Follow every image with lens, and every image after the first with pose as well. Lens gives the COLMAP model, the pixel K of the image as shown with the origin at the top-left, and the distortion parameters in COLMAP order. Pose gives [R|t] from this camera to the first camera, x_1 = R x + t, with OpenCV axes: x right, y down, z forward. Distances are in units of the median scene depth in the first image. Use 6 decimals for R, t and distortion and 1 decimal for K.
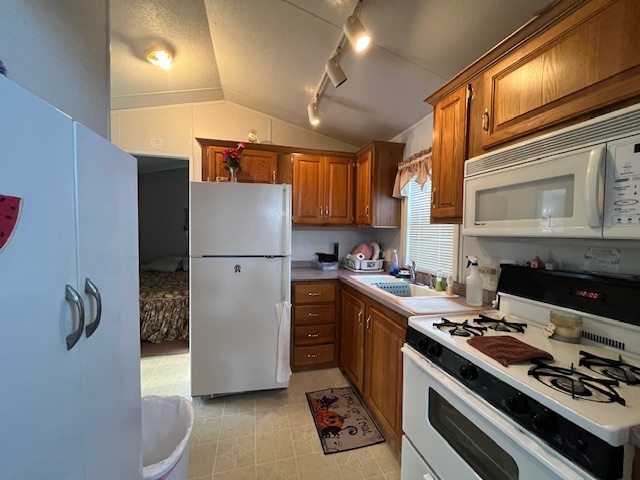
lens RADIAL K [[257.8, 0, 319.1], [0, 257.8, 242.3], [0, 0, 1]] dist [0.001194, -0.000344]
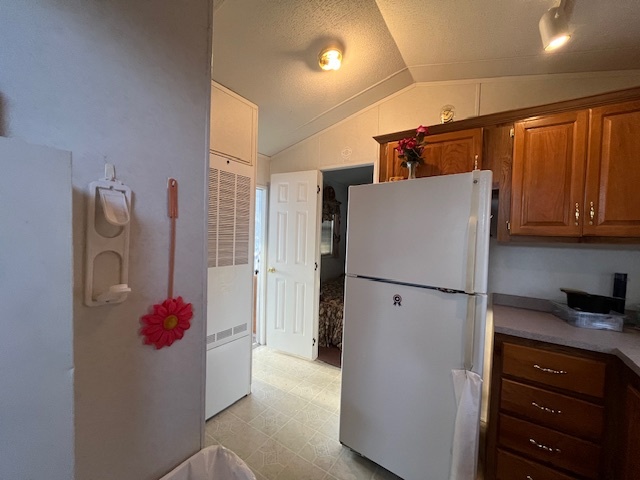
lens RADIAL K [[257.5, 0, 320.0], [0, 257.5, 240.0], [0, 0, 1]] dist [-0.001118, -0.000100]
pose [[0.672621, 0.024420, -0.739585, 0.049490], [-0.049398, 0.998708, -0.011949, -0.034313], [0.738337, 0.044571, 0.672958, 0.274400]]
